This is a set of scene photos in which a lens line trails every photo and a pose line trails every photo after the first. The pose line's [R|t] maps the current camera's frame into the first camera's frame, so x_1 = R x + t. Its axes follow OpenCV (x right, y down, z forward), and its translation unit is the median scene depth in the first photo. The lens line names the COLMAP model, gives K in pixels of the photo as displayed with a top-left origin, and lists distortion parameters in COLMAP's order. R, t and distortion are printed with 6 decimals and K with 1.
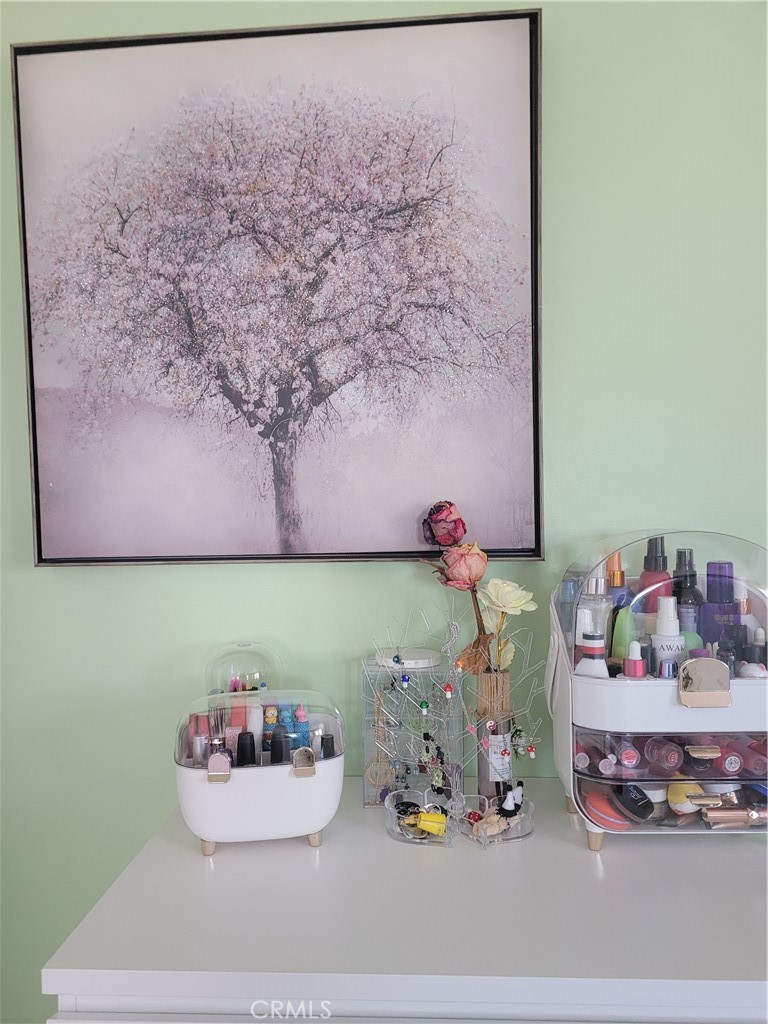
lens RADIAL K [[780.3, 0, 384.0], [0, 780.3, 512.0], [0, 0, 1]] dist [0.056117, -0.036574]
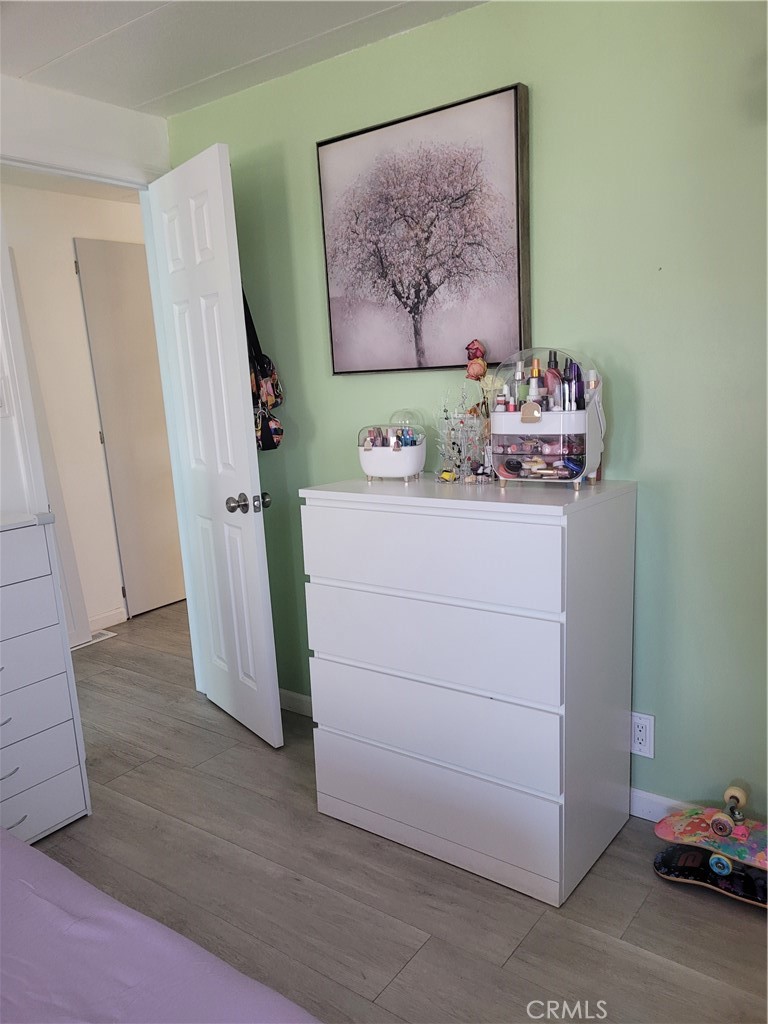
lens RADIAL K [[780.3, 0, 384.0], [0, 780.3, 512.0], [0, 0, 1]] dist [0.056117, -0.036574]
pose [[0.833824, 0.078934, -0.546359, 1.042661], [0.014966, 0.986128, 0.165310, 0.090654], [0.551828, -0.146016, 0.821076, -0.937876]]
